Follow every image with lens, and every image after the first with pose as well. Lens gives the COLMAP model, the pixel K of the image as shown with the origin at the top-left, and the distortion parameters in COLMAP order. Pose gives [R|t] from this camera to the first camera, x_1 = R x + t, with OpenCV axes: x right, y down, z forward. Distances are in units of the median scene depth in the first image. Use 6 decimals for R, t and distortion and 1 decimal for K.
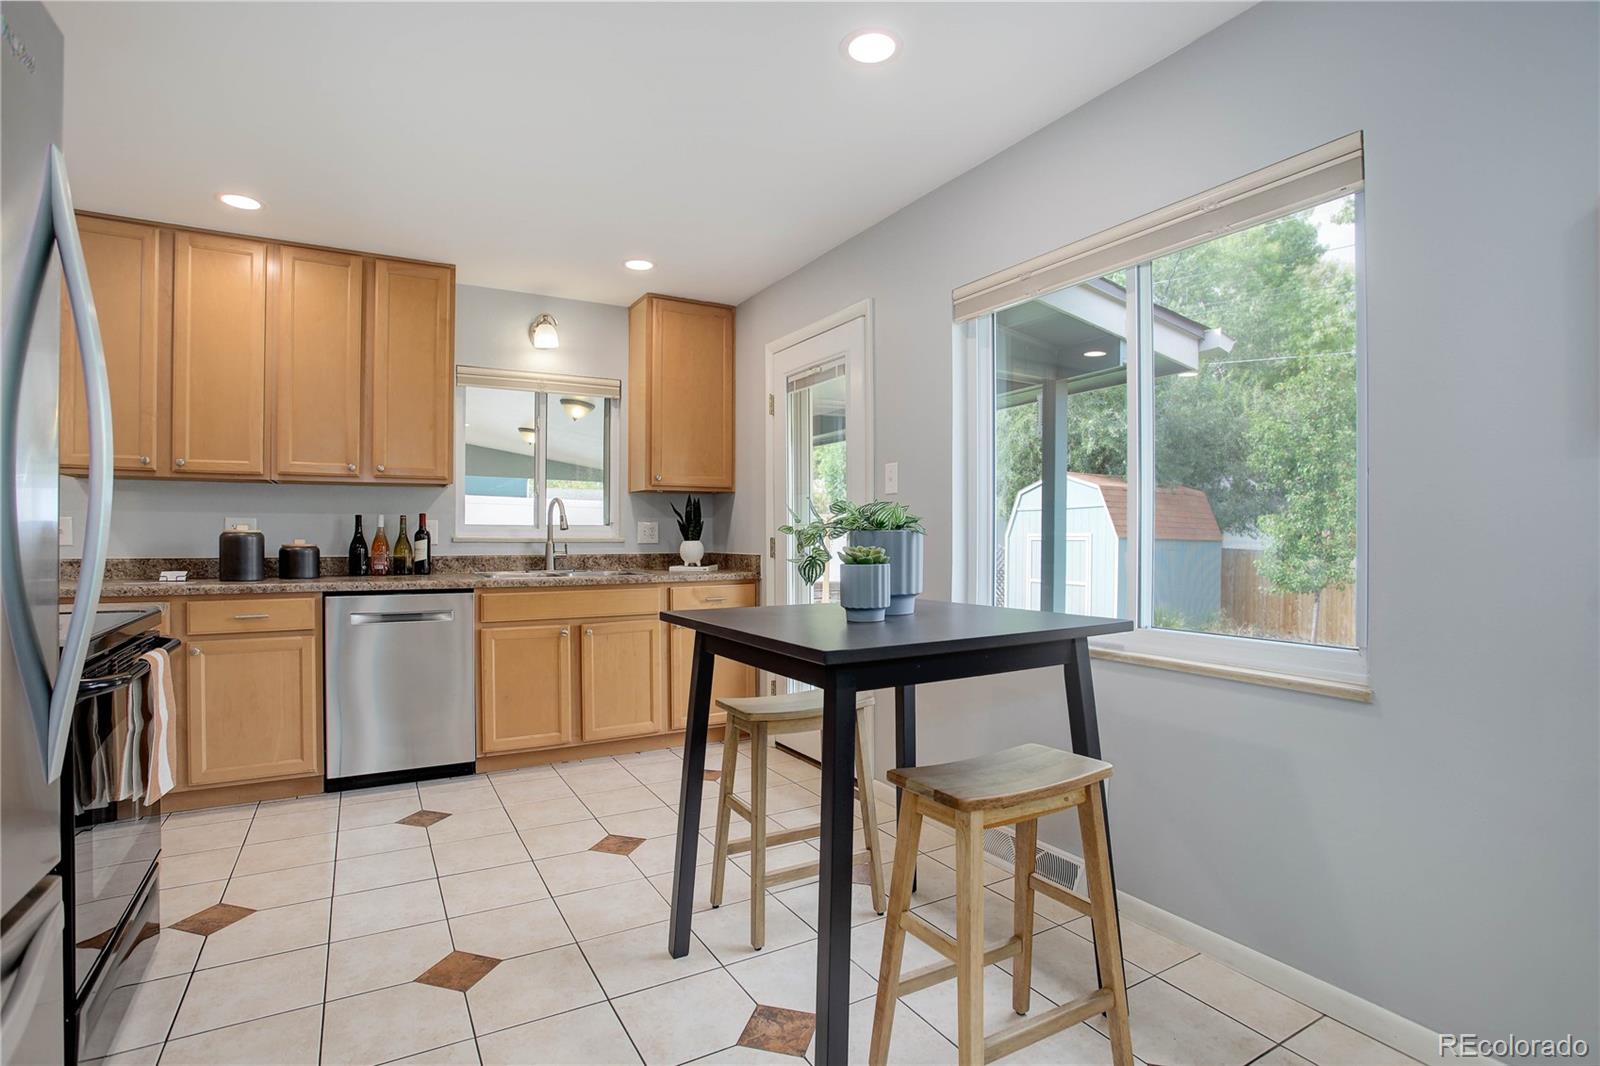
lens RADIAL K [[774.6, 0, 788.8], [0, 774.6, 534.6], [0, 0, 1]] dist [-0.080473, 0.034142]
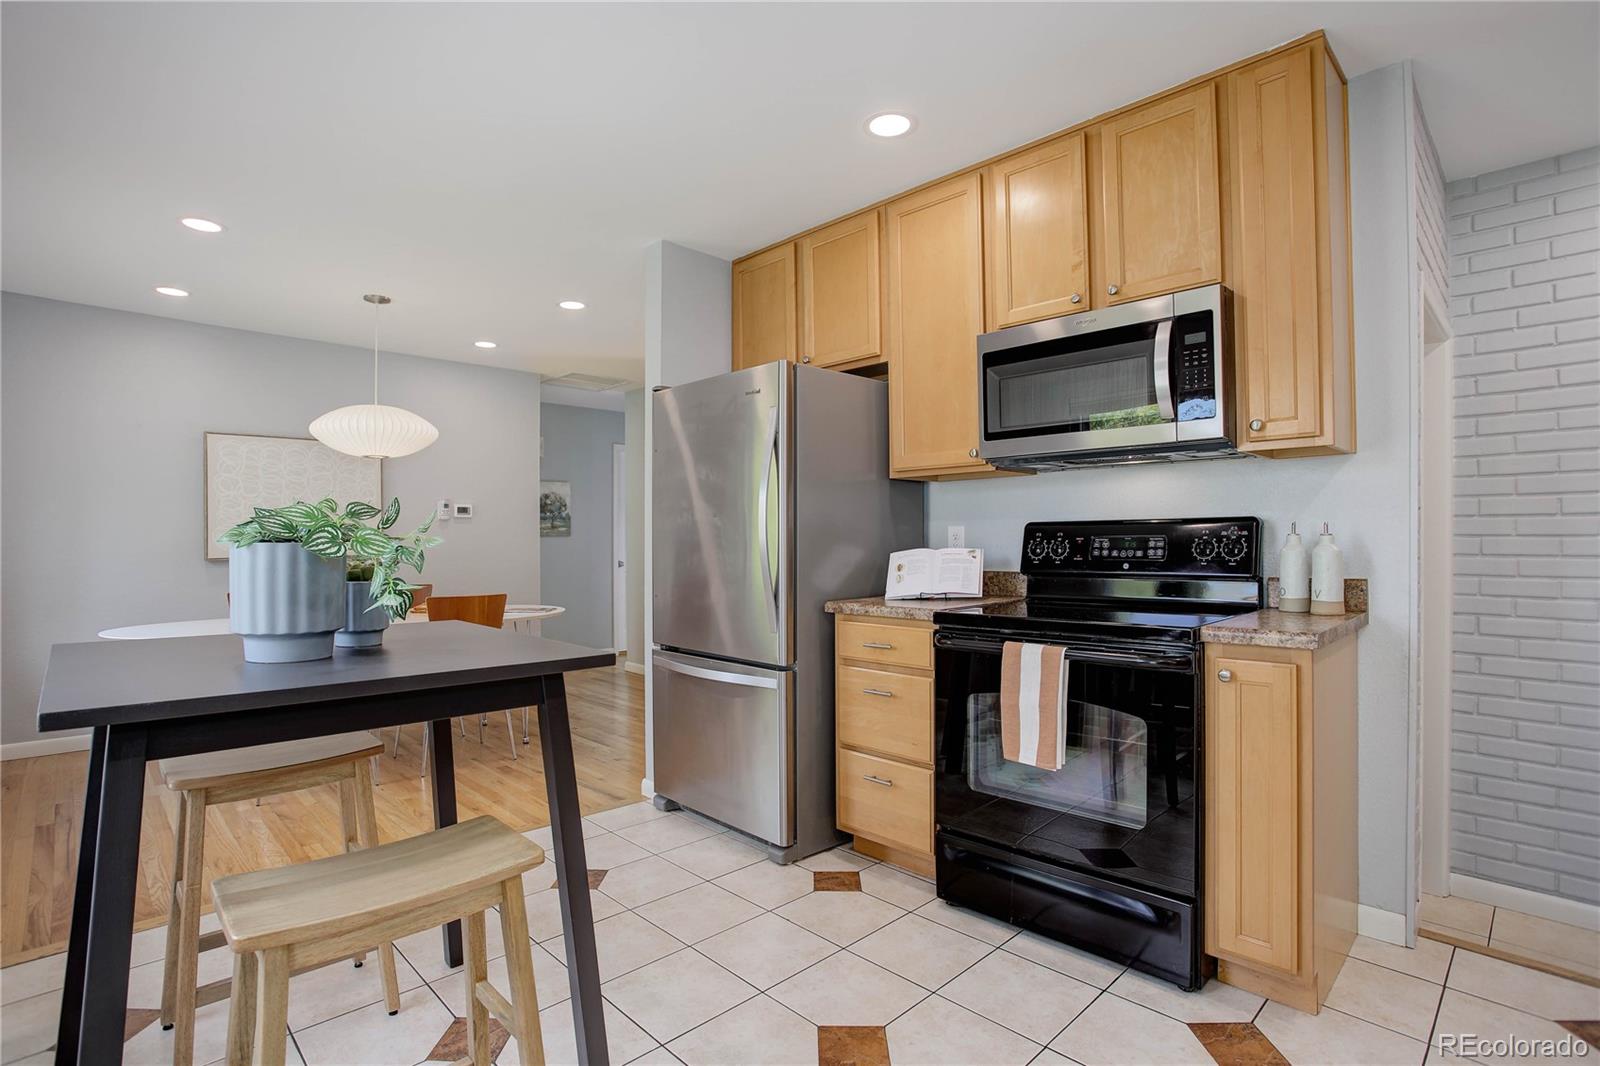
lens RADIAL K [[776.9, 0, 790.0], [0, 776.9, 533.3], [0, 0, 1]] dist [-0.080342, 0.039089]
pose [[-0.968795, 0.004152, -0.247830, -0.079325], [0.006199, 0.999953, -0.007482, -0.005877], [0.247787, -0.008785, -0.968775, 0.947538]]
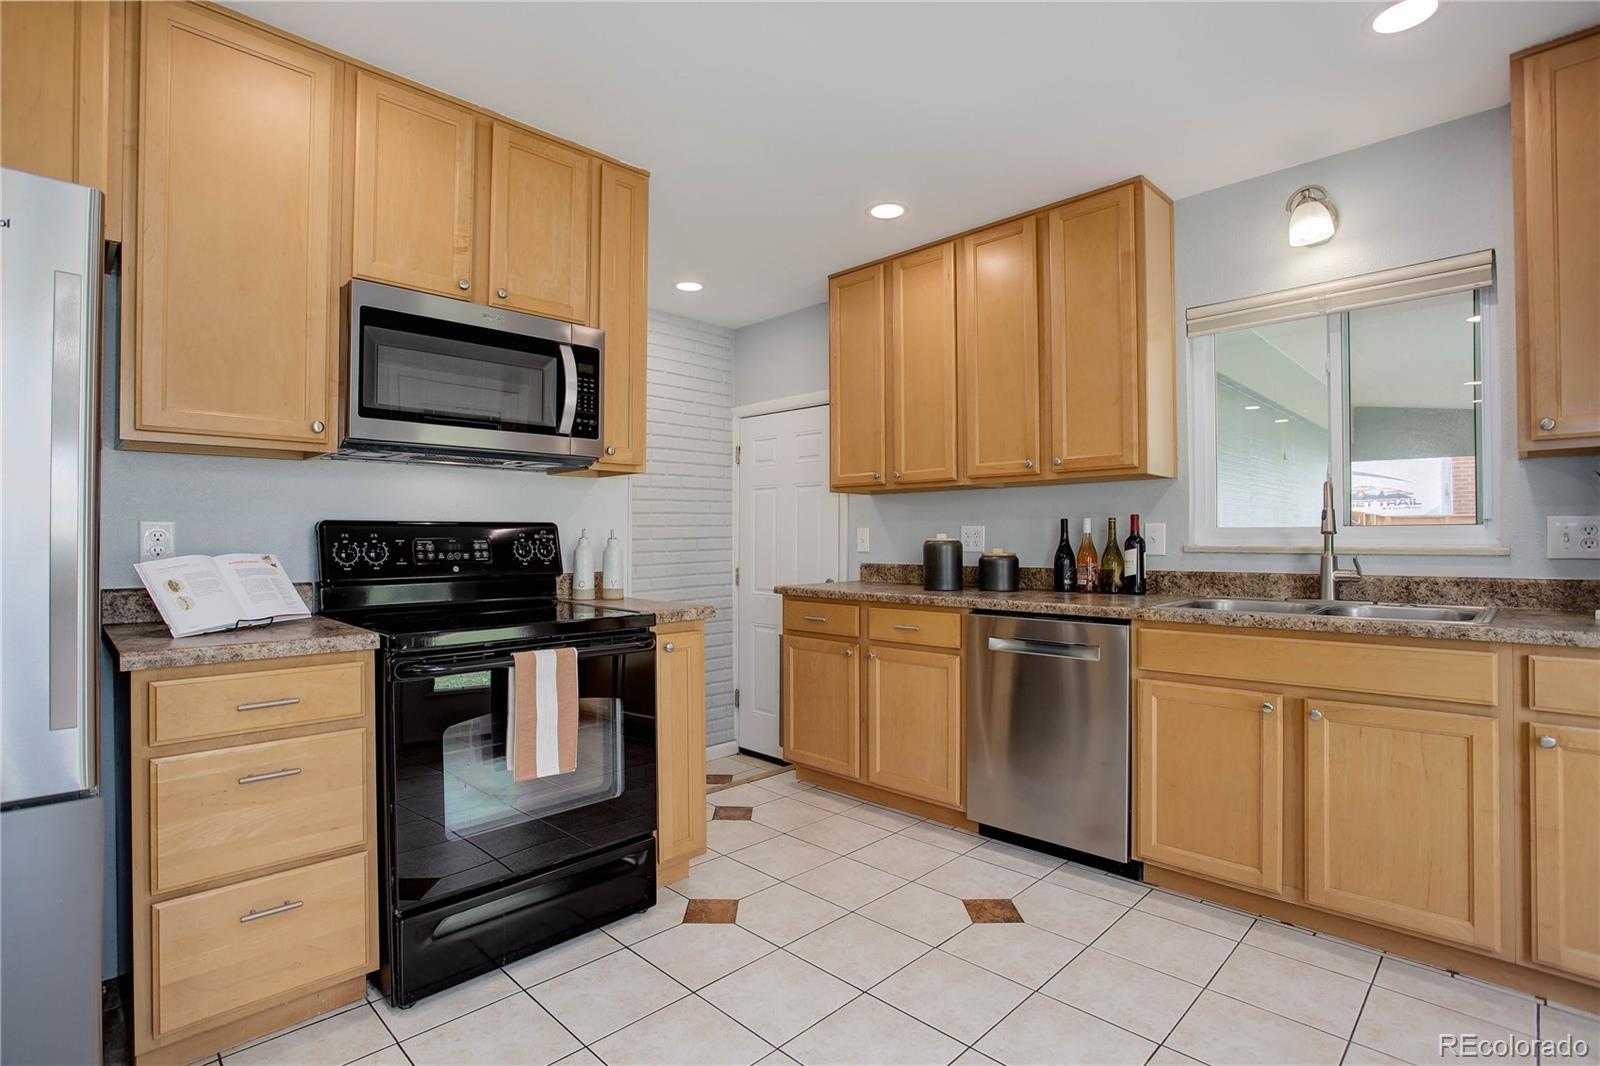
lens RADIAL K [[776.9, 0, 790.0], [0, 776.9, 533.3], [0, 0, 1]] dist [-0.080342, 0.039089]
pose [[0.263137, -0.010647, -0.964700, 0.174059], [0.004962, 0.999941, -0.009683, -0.003126], [0.964746, -0.002239, 0.263174, 0.477934]]
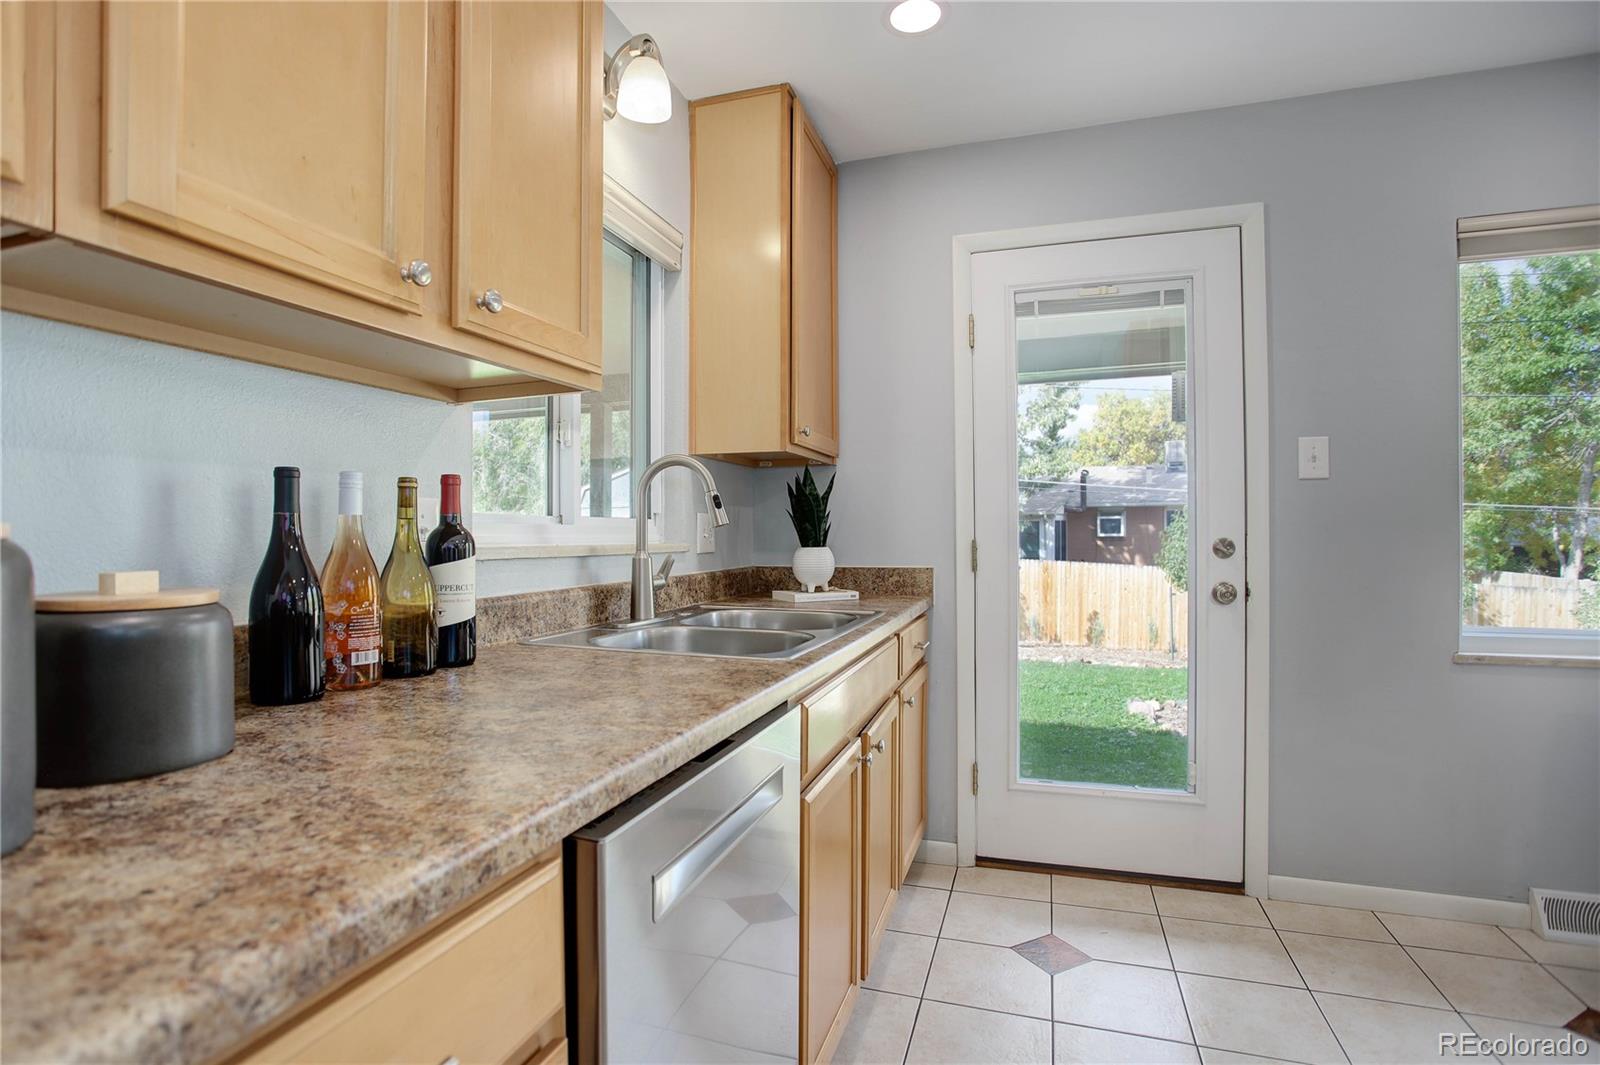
lens RADIAL K [[774.6, 0, 788.8], [0, 774.6, 534.1], [0, 0, 1]] dist [-0.080473, 0.034142]
pose [[0.746913, -0.002832, 0.664916, -0.606106], [0.004089, 0.999992, -0.000333, -0.001626], [-0.664909, 0.002968, 0.746918, 0.684365]]
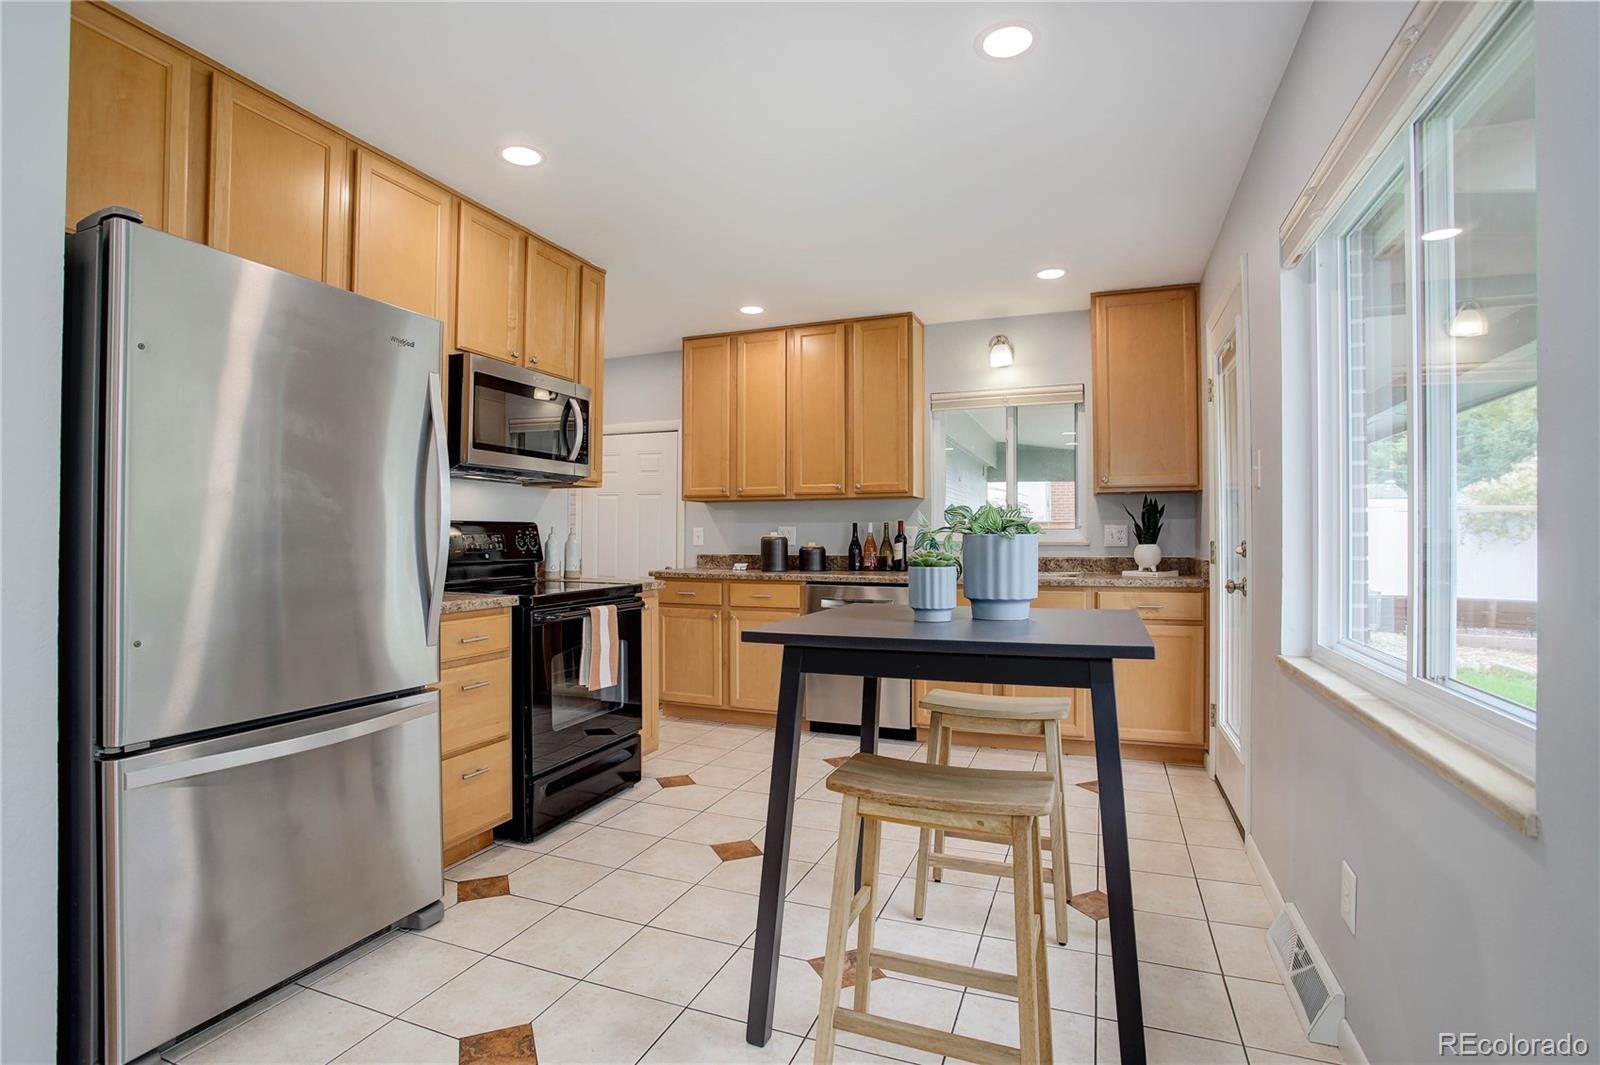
lens RADIAL K [[776.9, 0, 790.0], [0, 776.9, 532.8], [0, 0, 1]] dist [-0.080342, 0.039089]
pose [[0.623465, -0.006734, -0.781822, 0.385454], [0.002145, 0.999974, -0.006903, -0.000497], [0.781848, 0.002627, 0.623463, 0.096003]]
